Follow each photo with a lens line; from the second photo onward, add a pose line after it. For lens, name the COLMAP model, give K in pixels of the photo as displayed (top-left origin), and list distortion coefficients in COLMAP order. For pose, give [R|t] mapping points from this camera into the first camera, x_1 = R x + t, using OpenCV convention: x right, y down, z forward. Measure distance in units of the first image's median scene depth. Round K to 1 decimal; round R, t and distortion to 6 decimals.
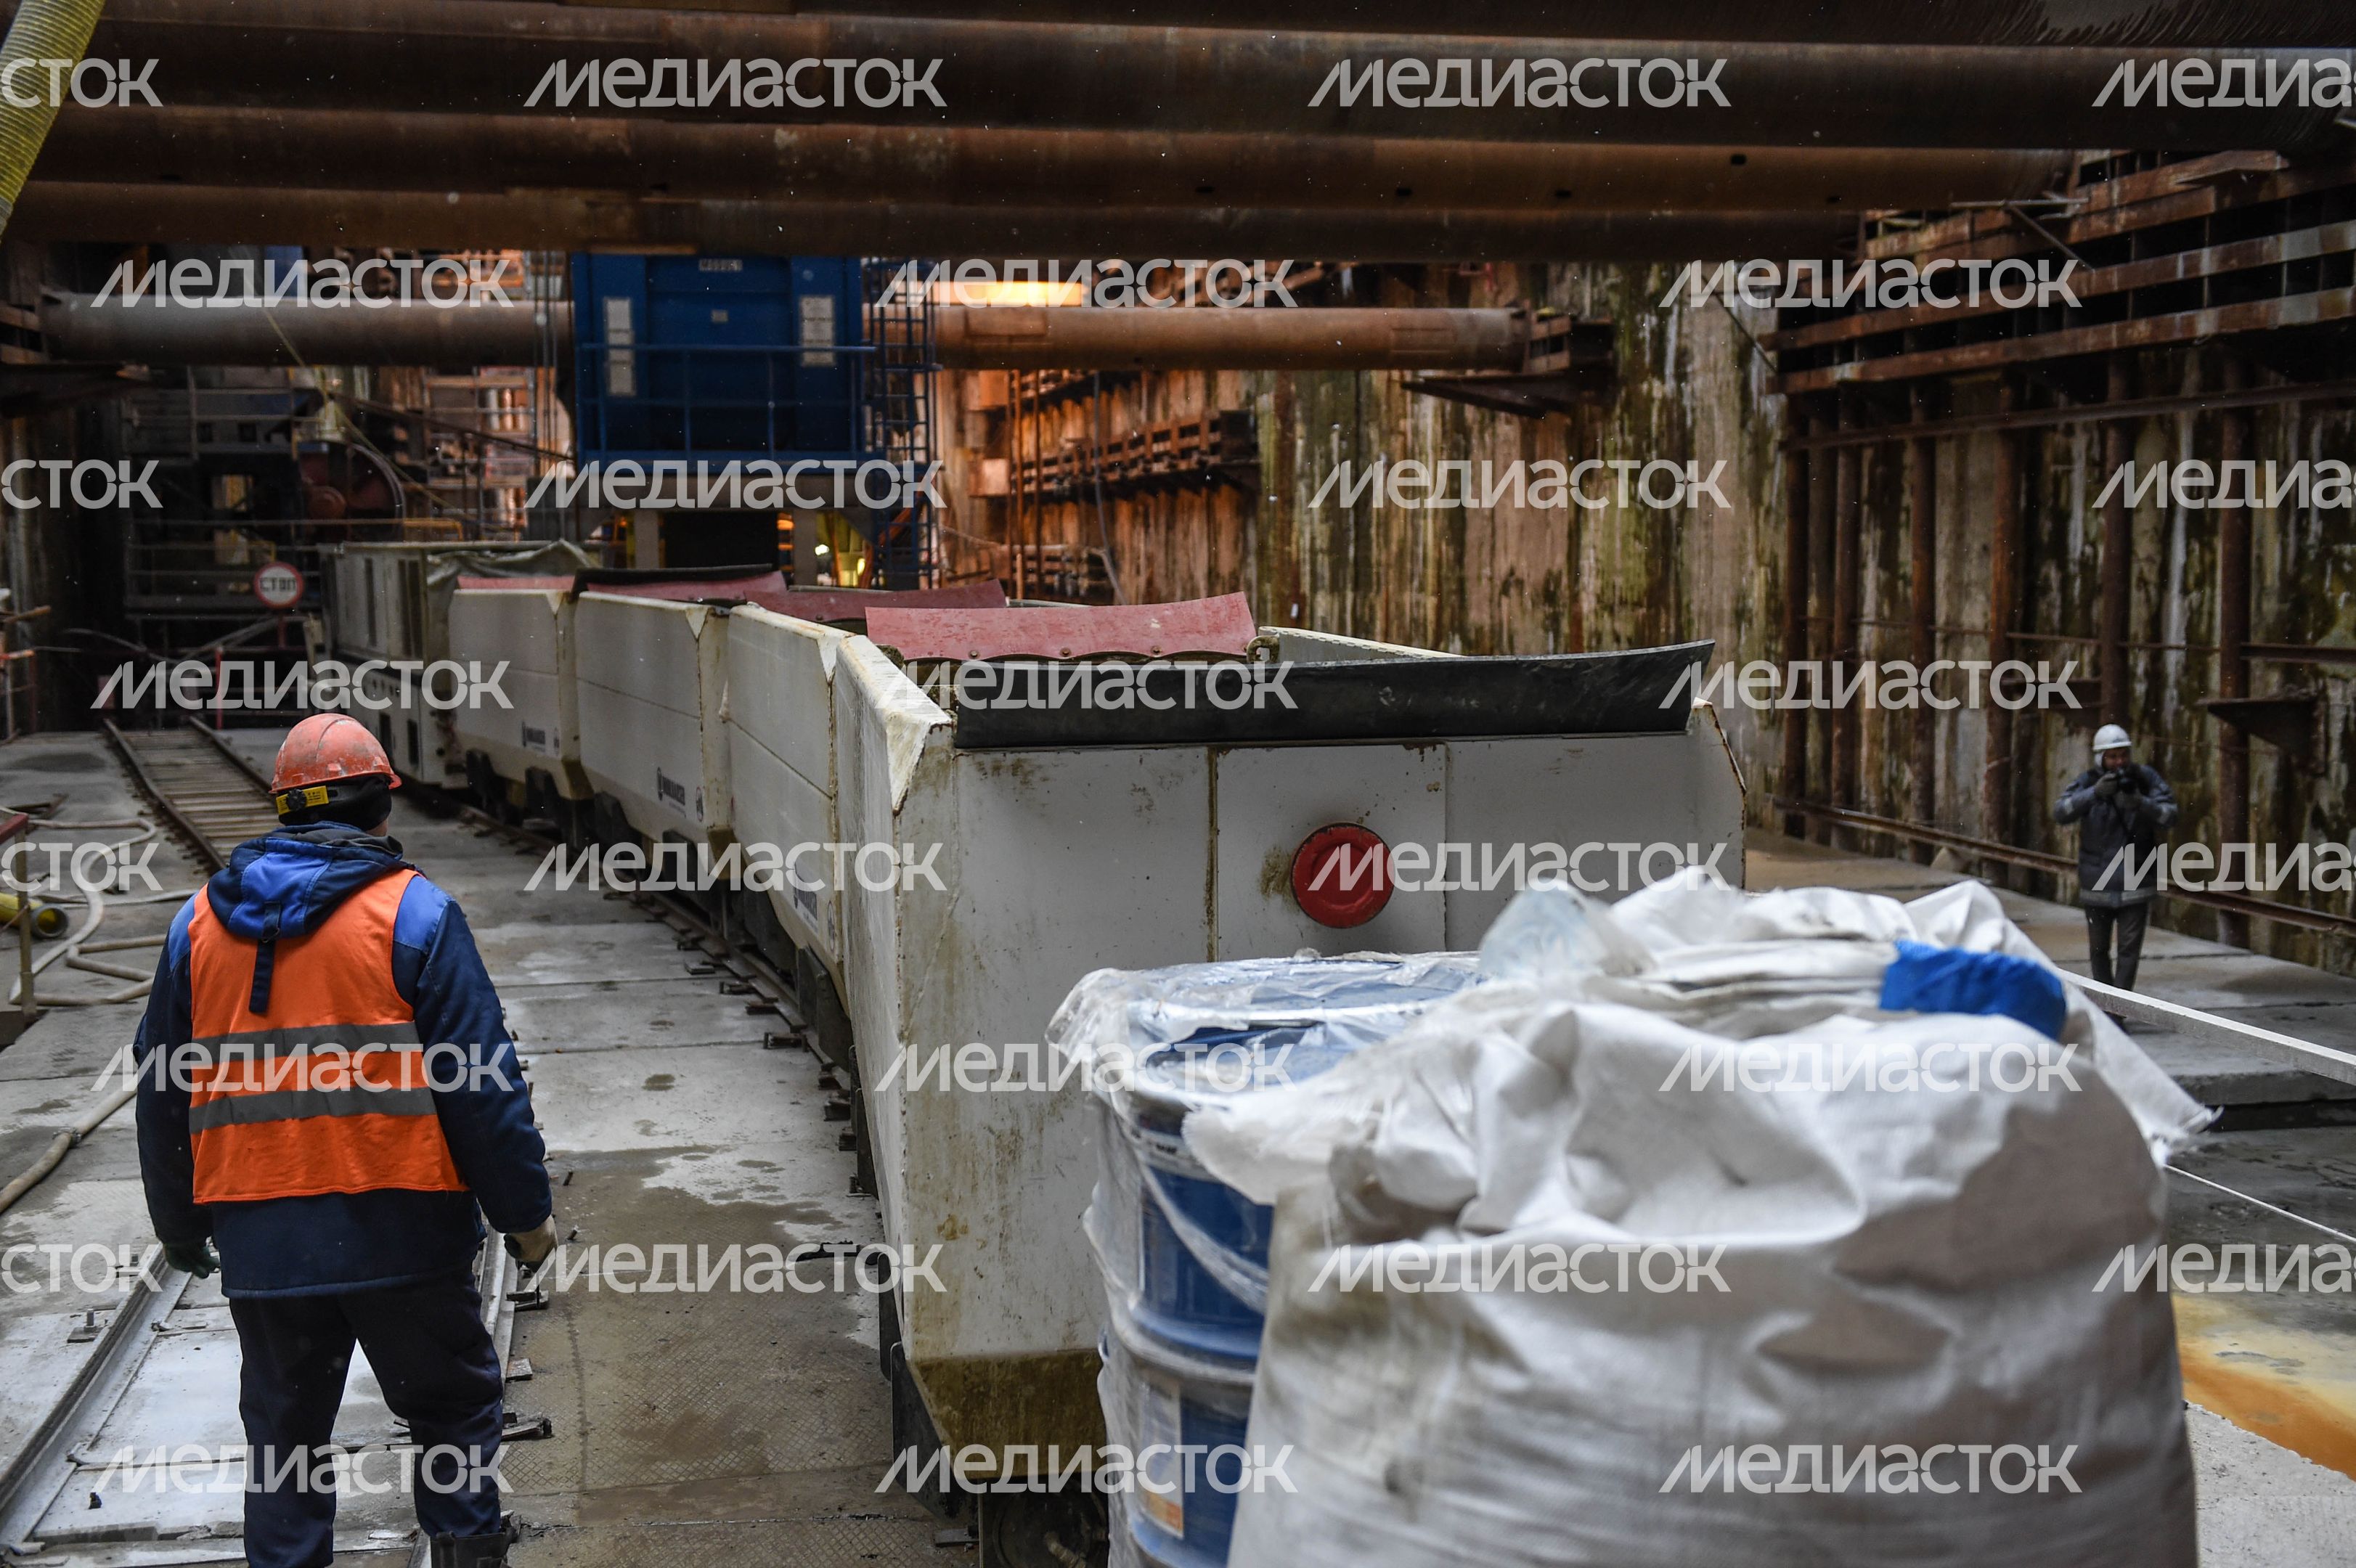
lens RADIAL K [[2772.0, 0, 1201.3], [0, 2772.0, 828.4], [0, 0, 1]] dist [0.096057, 0.000000]
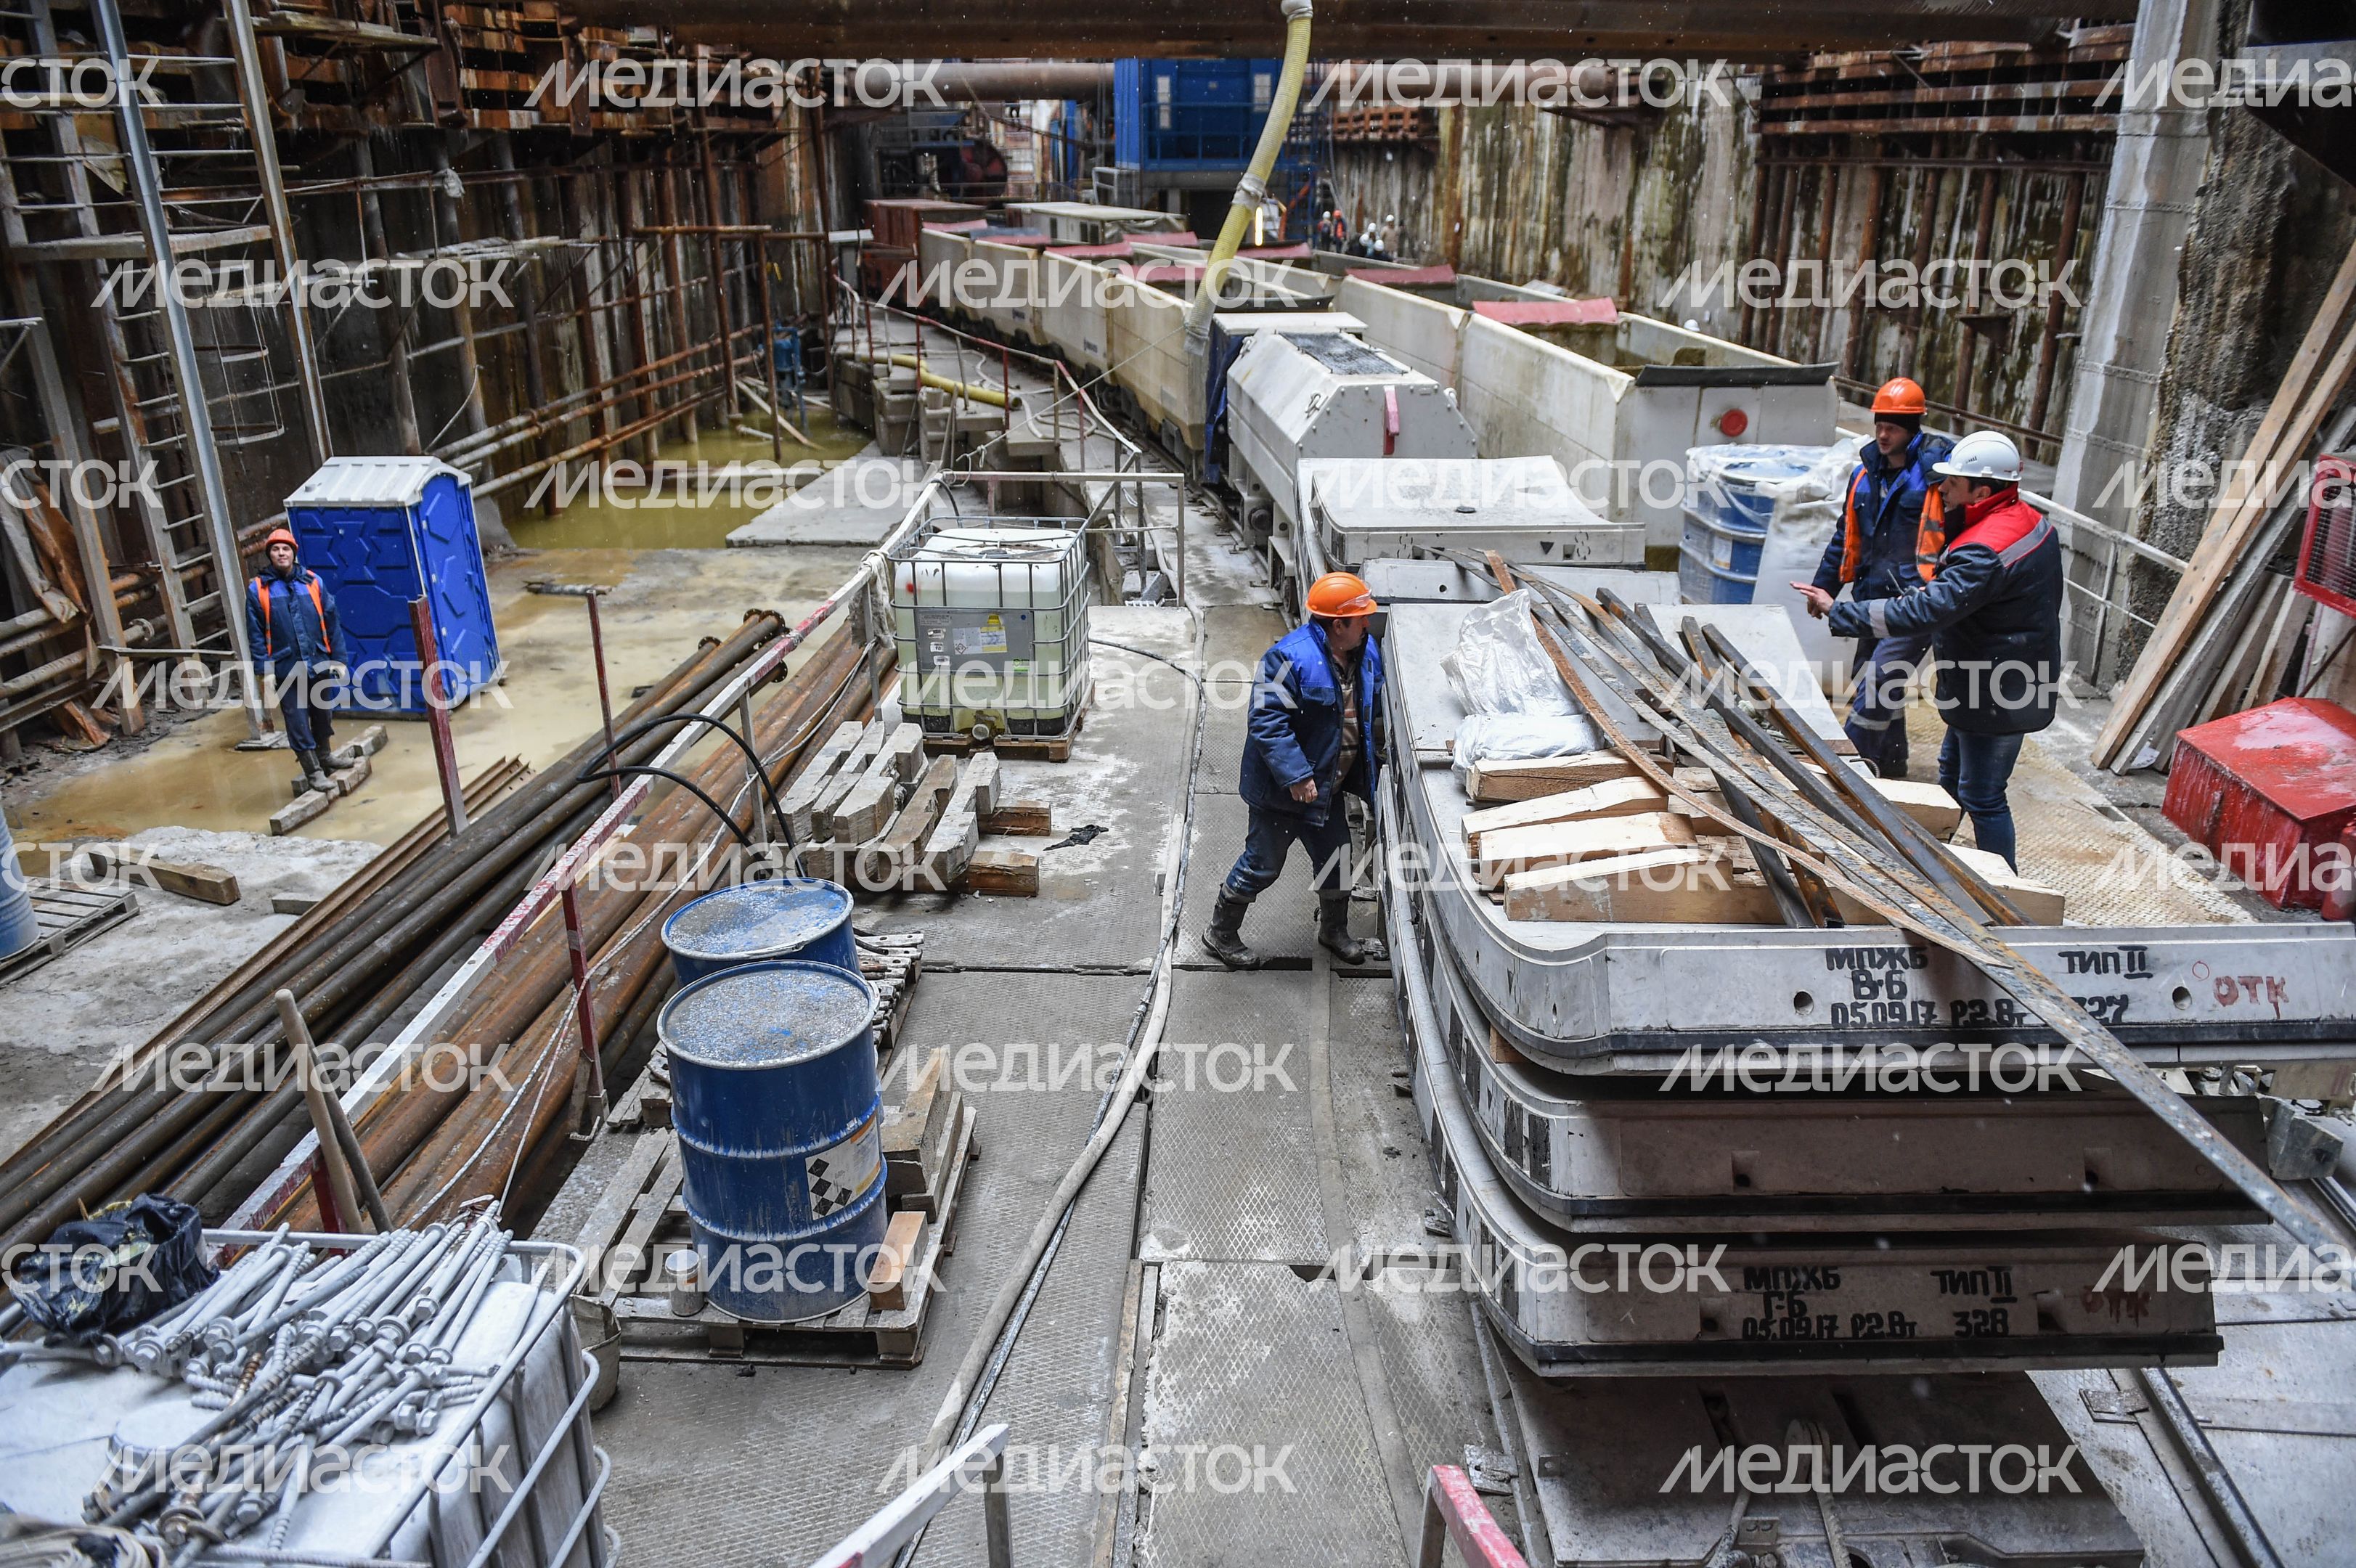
lens RADIAL K [[1608.2, 0, 1175.6], [0, 1608.2, 821.5], [0, 0, 1]] dist [-0.051462, 0.000962]
pose [[0.995575, 0.041934, -0.084096, -0.058367], [-0.015684, 0.956508, 0.291285, -0.009823], [0.092653, -0.288677, 0.952933, -0.152757]]
